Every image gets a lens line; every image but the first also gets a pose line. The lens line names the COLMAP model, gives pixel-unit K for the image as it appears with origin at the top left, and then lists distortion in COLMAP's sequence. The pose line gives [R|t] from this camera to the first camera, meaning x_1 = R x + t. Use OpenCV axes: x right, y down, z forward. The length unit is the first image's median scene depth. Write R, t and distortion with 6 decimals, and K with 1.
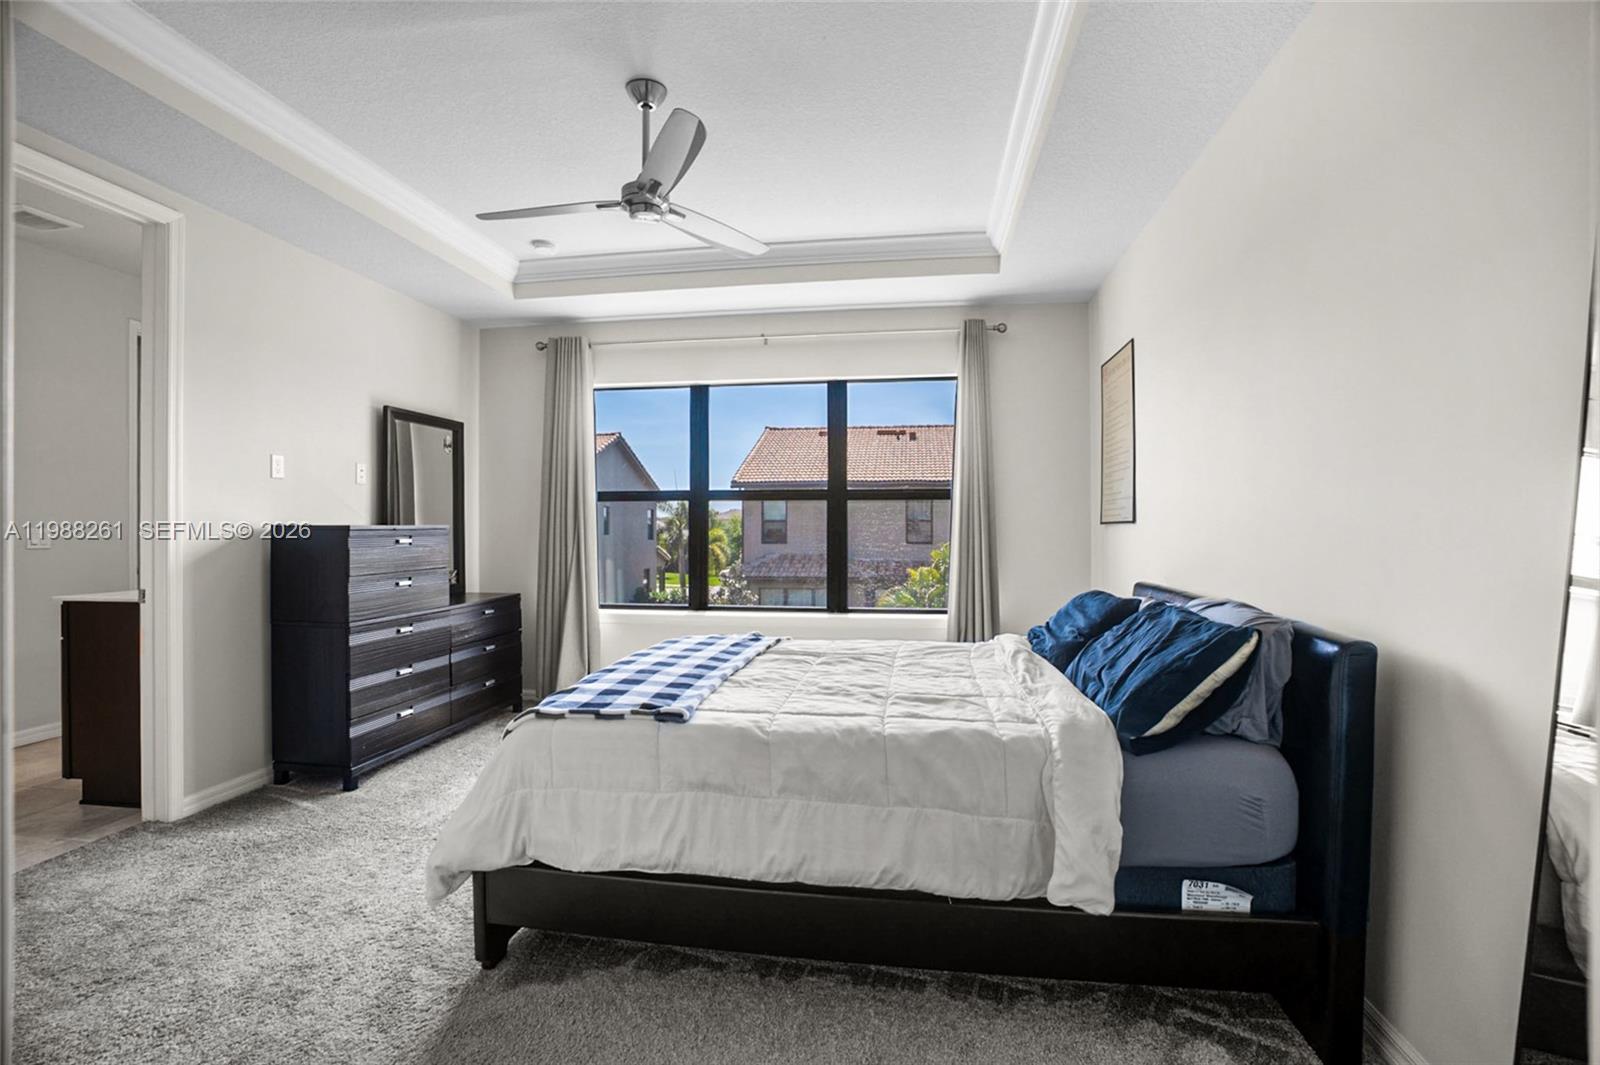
lens RADIAL K [[741.7, 0, 789.8], [0, 741.7, 532.7], [0, 0, 1]] dist [-0.066576, 0.022726]
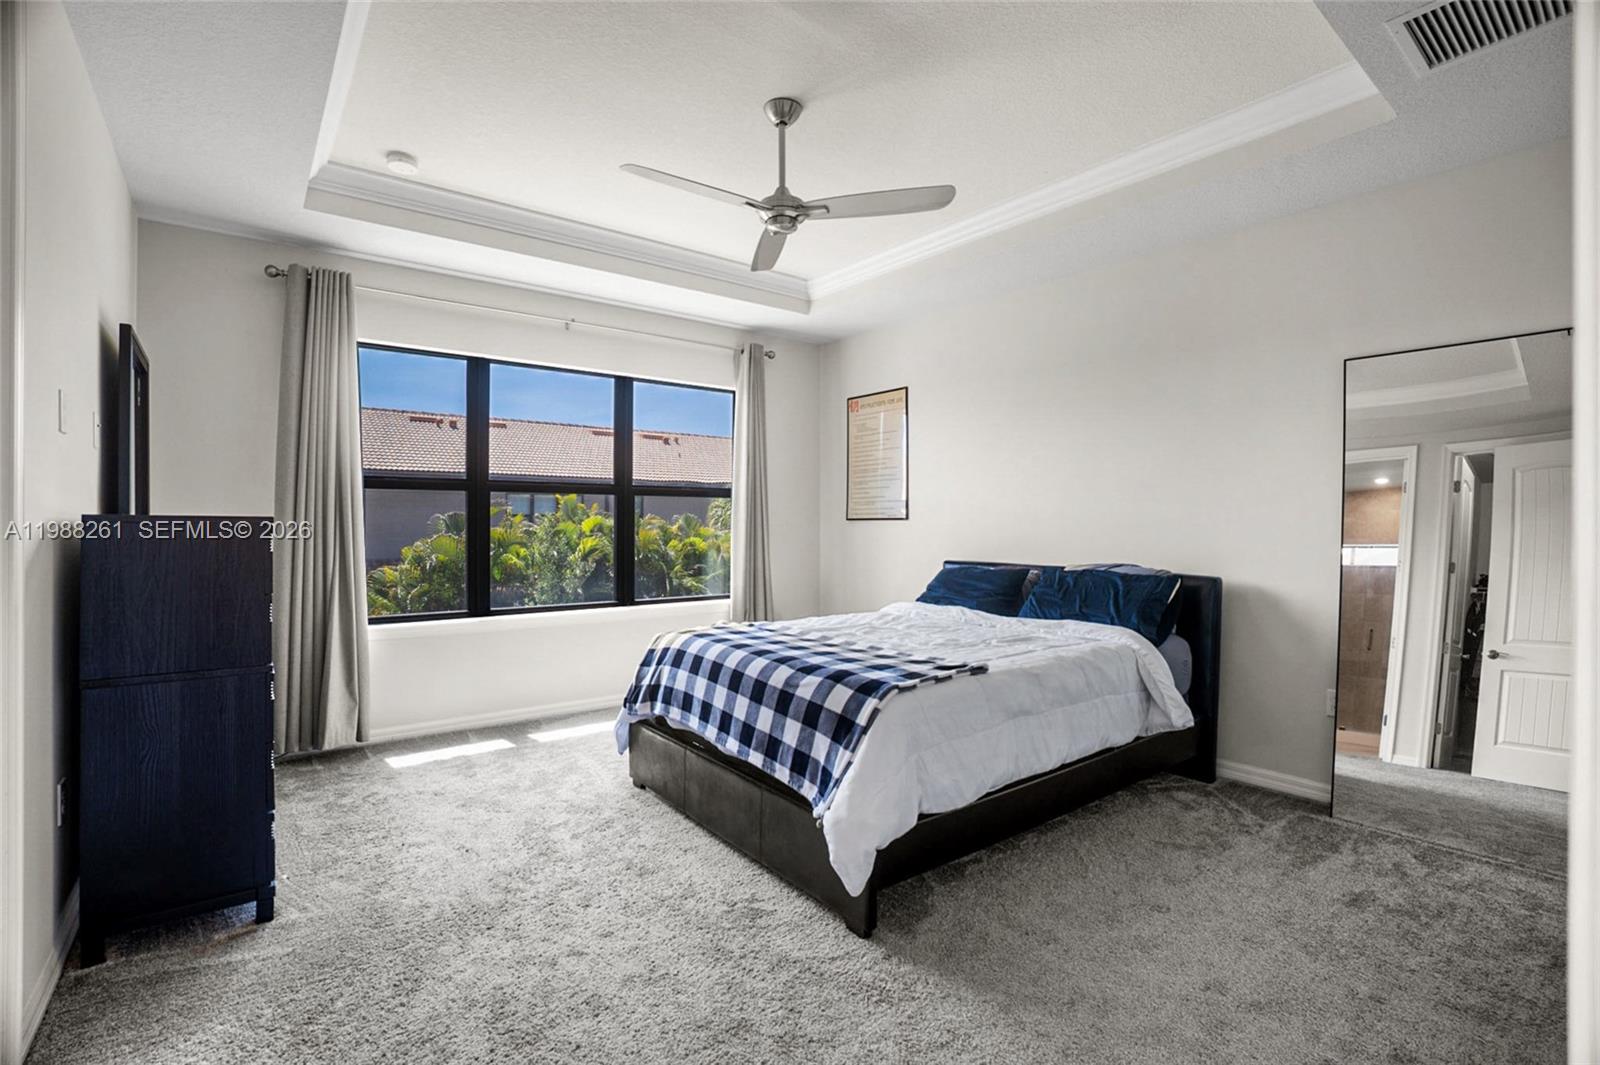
lens RADIAL K [[741.7, 0, 795.0], [0, 741.7, 524.0], [0, 0, 1]] dist [-0.066576, 0.022726]
pose [[0.685024, 0.001964, 0.728518, -0.522174], [0.003991, 0.999971, -0.006449, 0.003087], [-0.728510, 0.007325, 0.684996, 0.142191]]
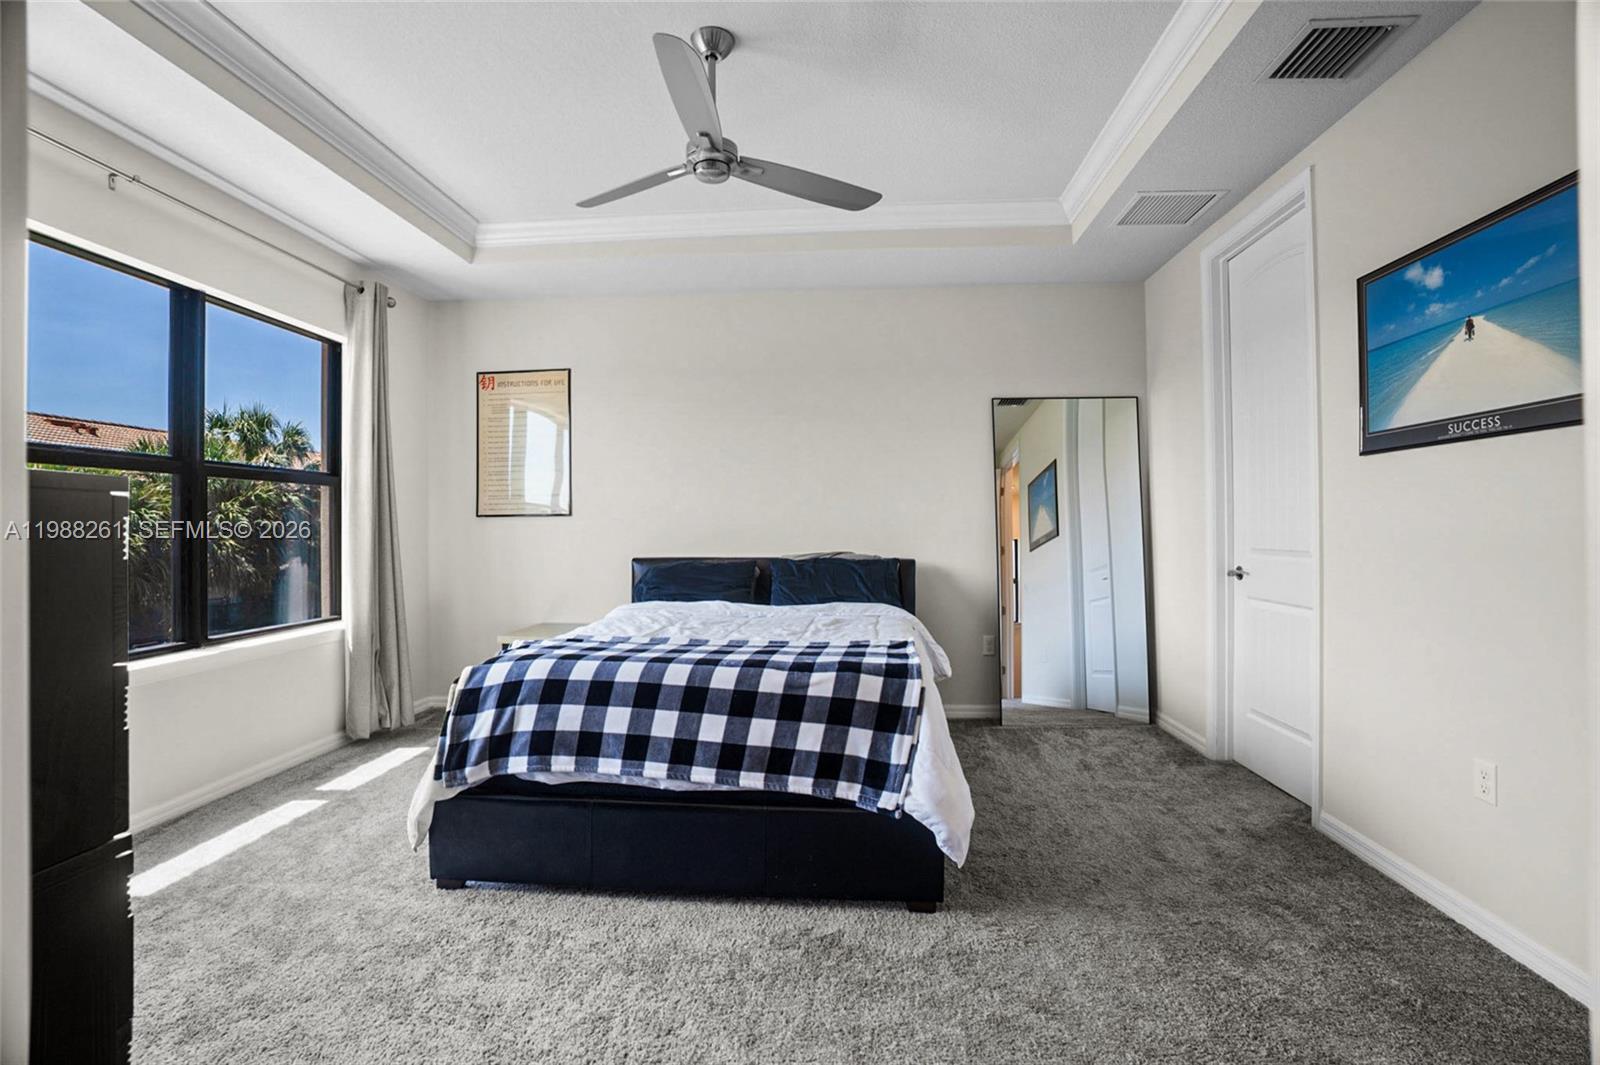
lens RADIAL K [[741.7, 0, 808.5], [0, 741.7, 524.9], [0, 0, 1]] dist [-0.066576, 0.022726]
pose [[-0.089742, 0.005705, 0.995949, -0.615777], [0.017496, 0.999838, -0.004151, 0.011390], [-0.995811, 0.017052, -0.089827, 0.526827]]
